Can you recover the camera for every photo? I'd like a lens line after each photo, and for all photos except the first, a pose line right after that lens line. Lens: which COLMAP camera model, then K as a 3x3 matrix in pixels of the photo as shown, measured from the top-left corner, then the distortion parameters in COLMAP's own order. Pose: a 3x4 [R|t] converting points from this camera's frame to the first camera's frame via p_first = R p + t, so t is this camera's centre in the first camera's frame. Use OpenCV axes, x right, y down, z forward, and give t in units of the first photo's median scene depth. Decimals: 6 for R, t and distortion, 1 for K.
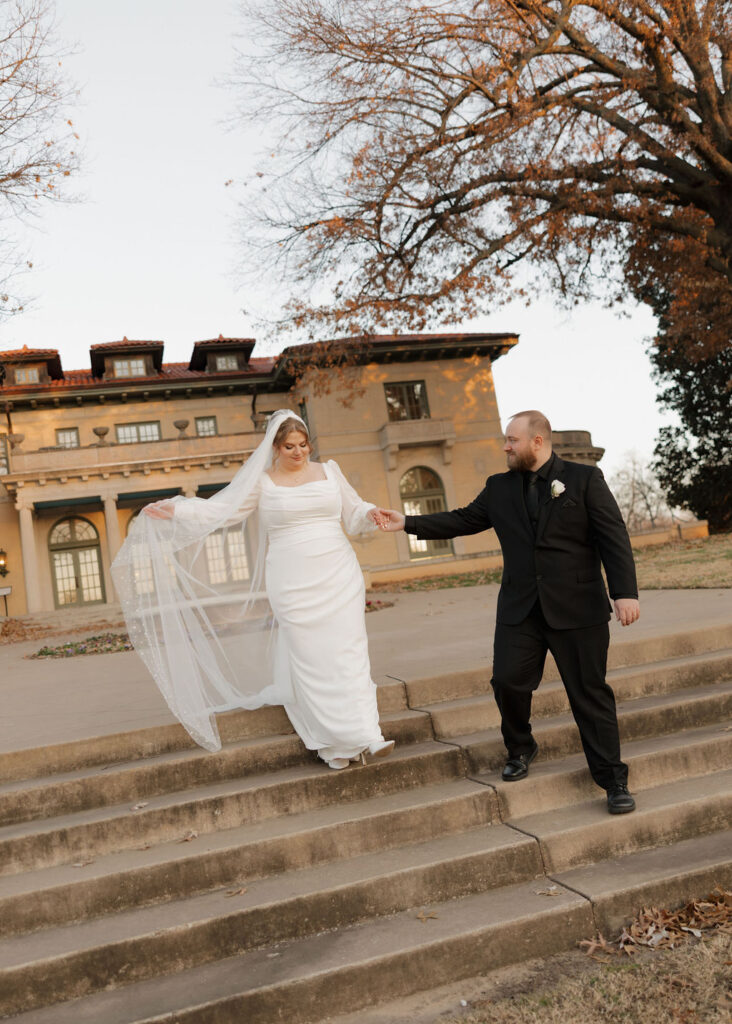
lens RADIAL K [[876.2, 0, 366.0], [0, 876.2, 498.5], [0, 0, 1]] dist [0.008415, 0.006884]
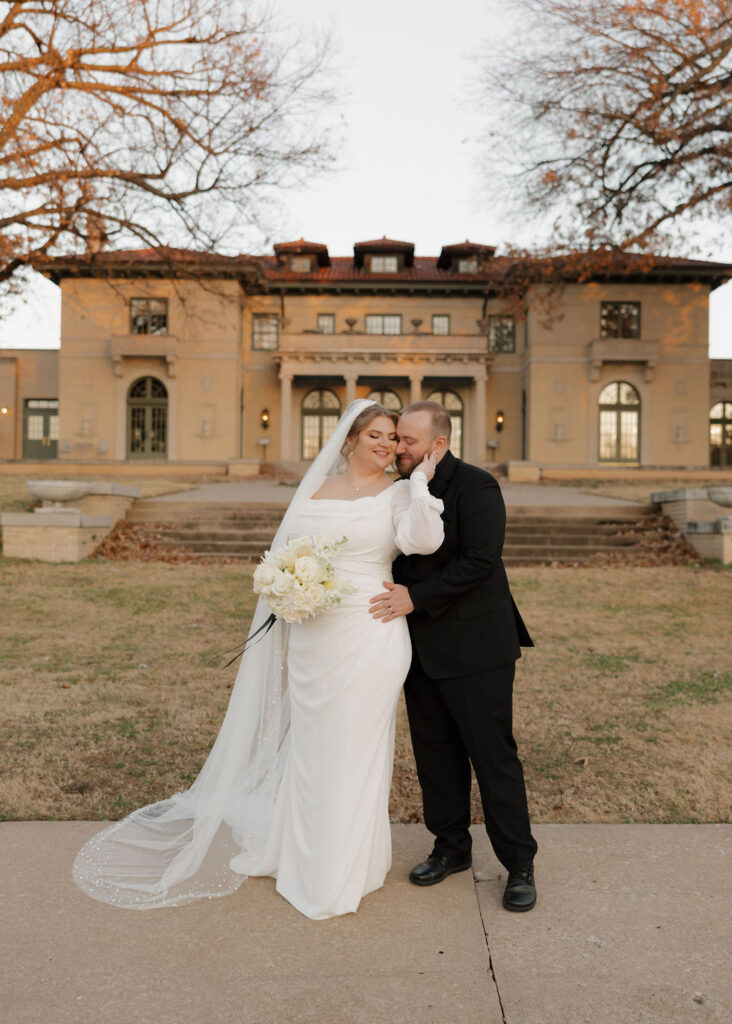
lens RADIAL K [[876.2, 0, 366.0], [0, 876.2, 498.5], [0, 0, 1]] dist [0.008415, 0.006884]
pose [[0.952194, 0.156340, -0.262459, 0.067627], [-0.119438, 0.981262, 0.151192, -0.020327], [0.281178, -0.112616, 0.953025, -0.163068]]
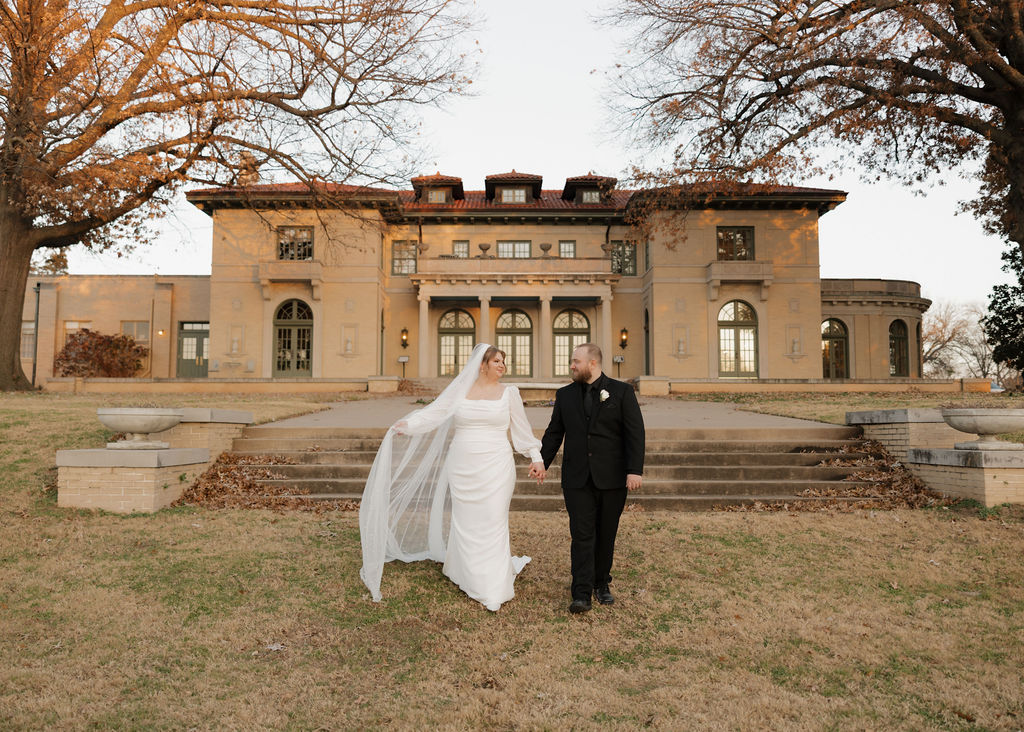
lens RADIAL K [[777.3, 0, 495.6], [0, 777.3, 363.3], [0, 0, 1]] dist [0.002800, 0.002279]
pose [[0.953572, 0.131882, -0.270754, 0.043828], [-0.110604, 0.989554, 0.092465, -0.012895], [0.280120, -0.058225, 0.958198, -0.099813]]
